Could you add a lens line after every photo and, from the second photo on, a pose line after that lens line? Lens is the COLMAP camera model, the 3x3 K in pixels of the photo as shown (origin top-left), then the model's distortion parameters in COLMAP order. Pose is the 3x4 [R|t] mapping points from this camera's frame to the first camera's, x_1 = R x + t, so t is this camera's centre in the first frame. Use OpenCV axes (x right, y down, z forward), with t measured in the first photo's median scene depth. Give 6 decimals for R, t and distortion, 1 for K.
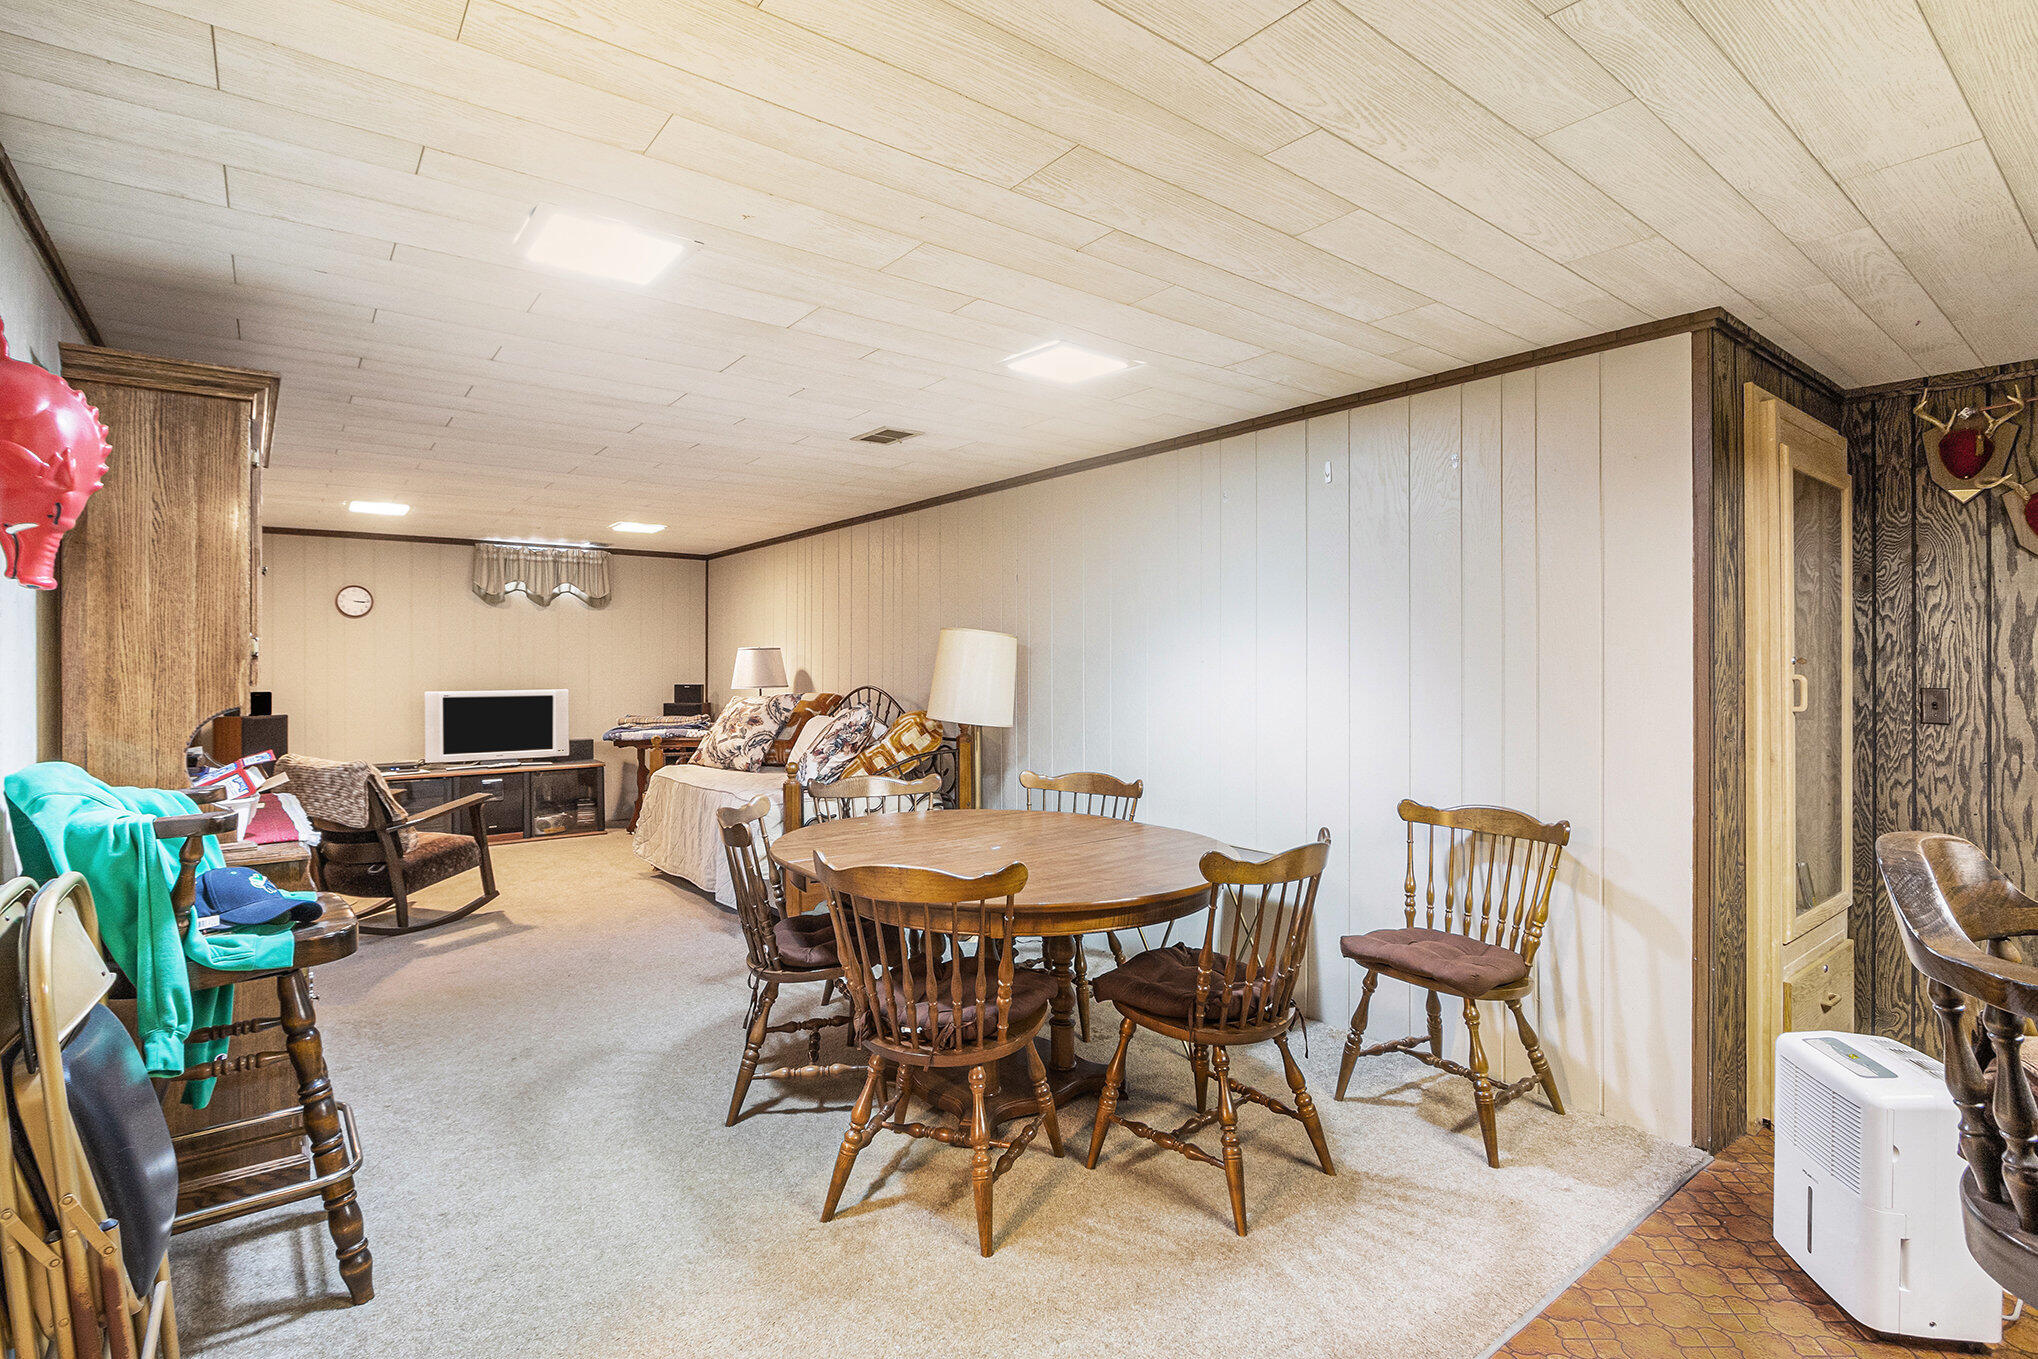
lens RADIAL K [[943.2, 0, 966.1], [0, 943.2, 674.9], [0, 0, 1]] dist [0.001330, 0.000191]
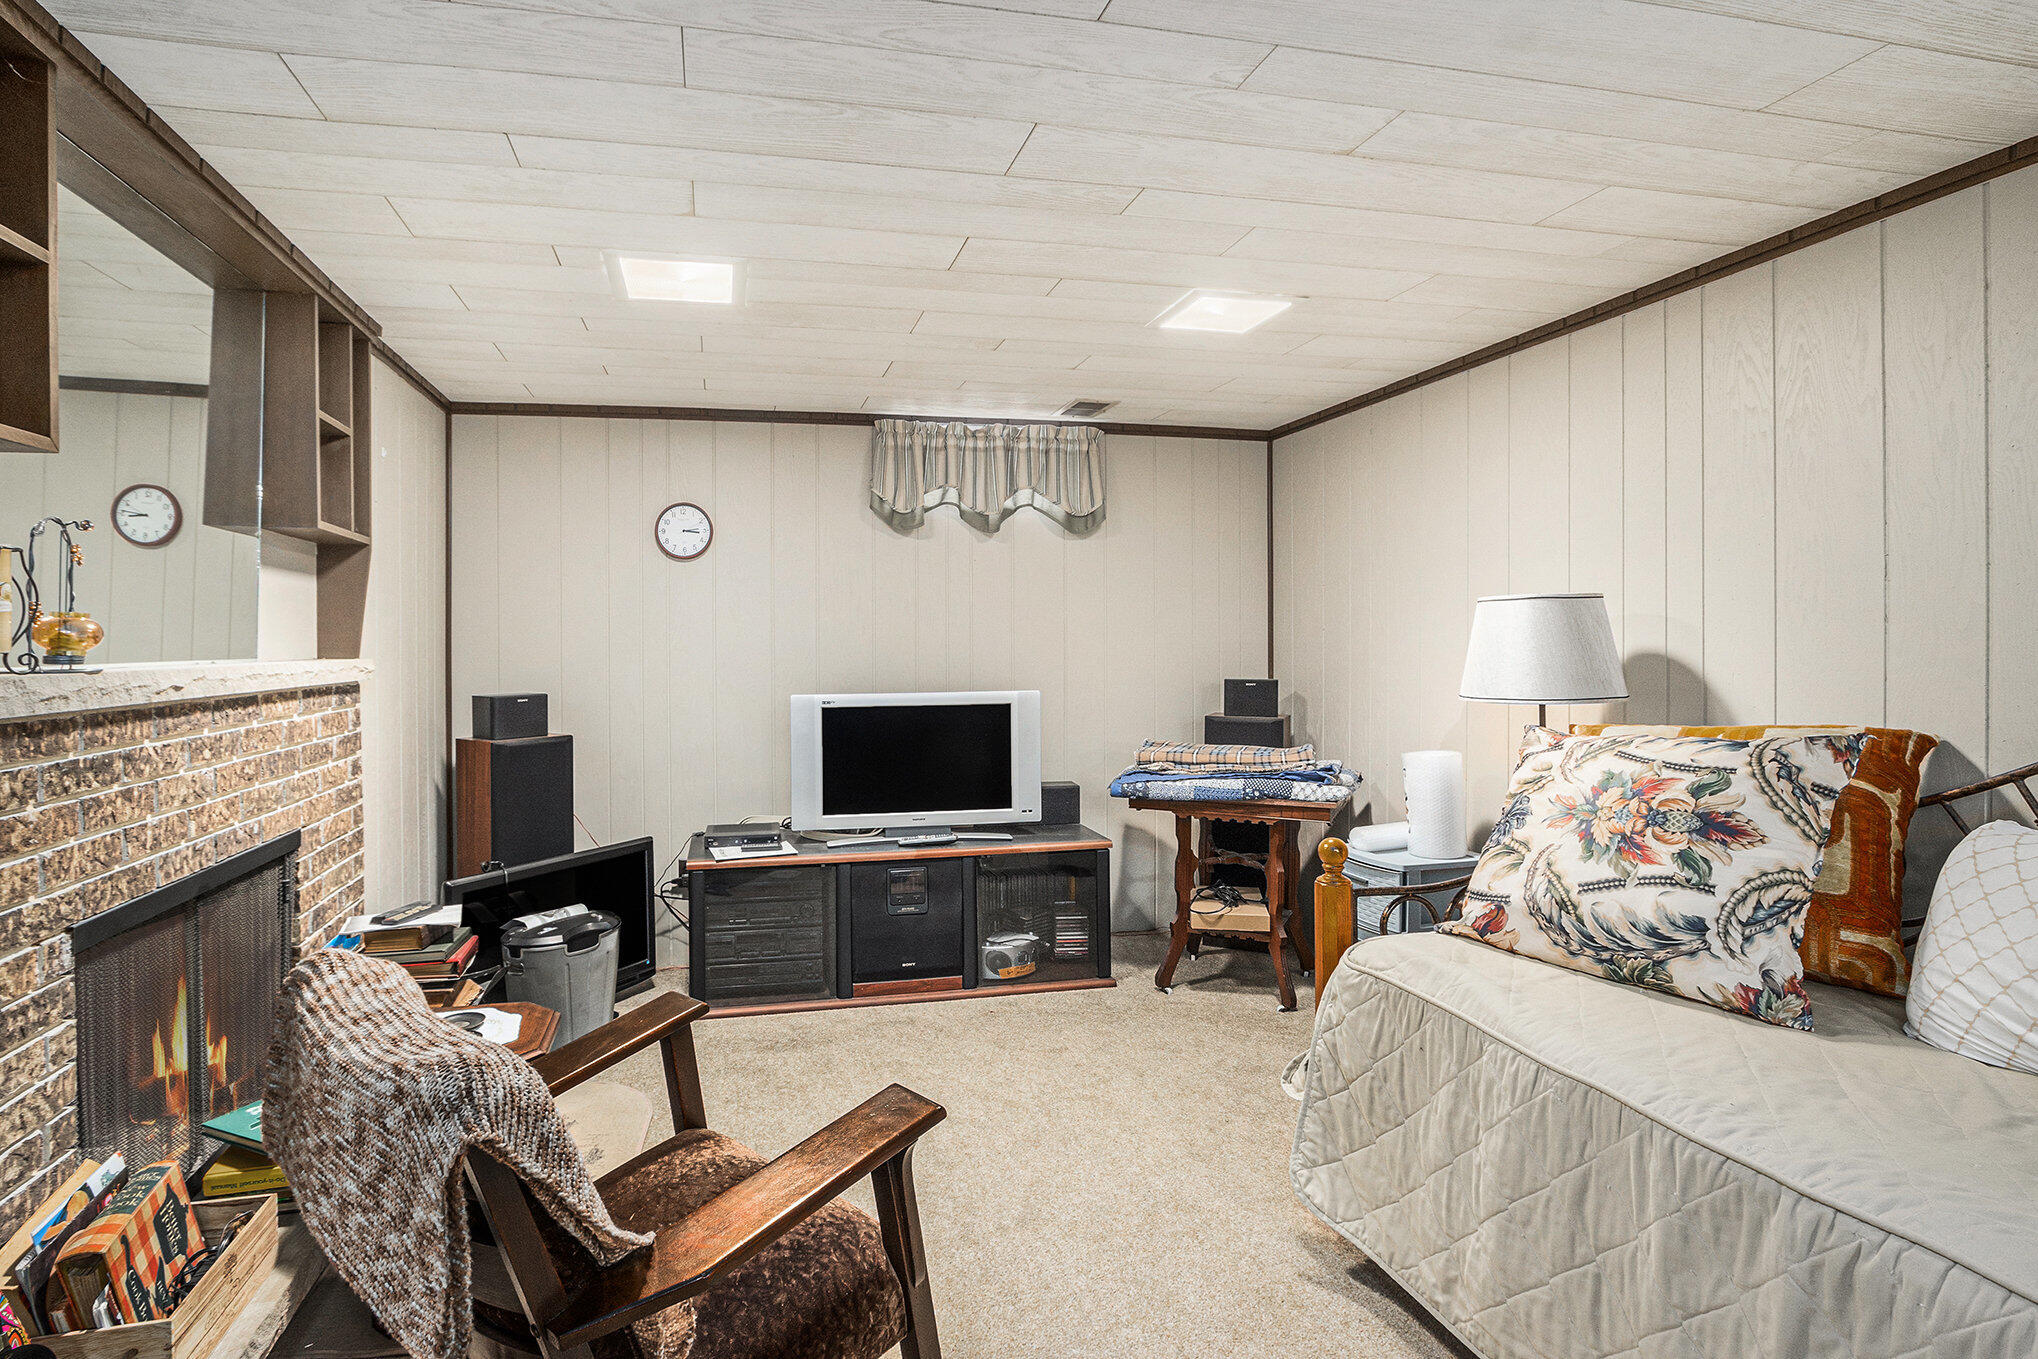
lens RADIAL K [[943.2, 0, 966.1], [0, 943.2, 674.9], [0, 0, 1]] dist [0.001330, 0.000191]
pose [[0.929498, 0.007242, -0.368756, -0.272815], [0.001818, 0.999705, 0.024215, -0.005475], [0.368823, -0.023179, 0.929211, 0.517428]]
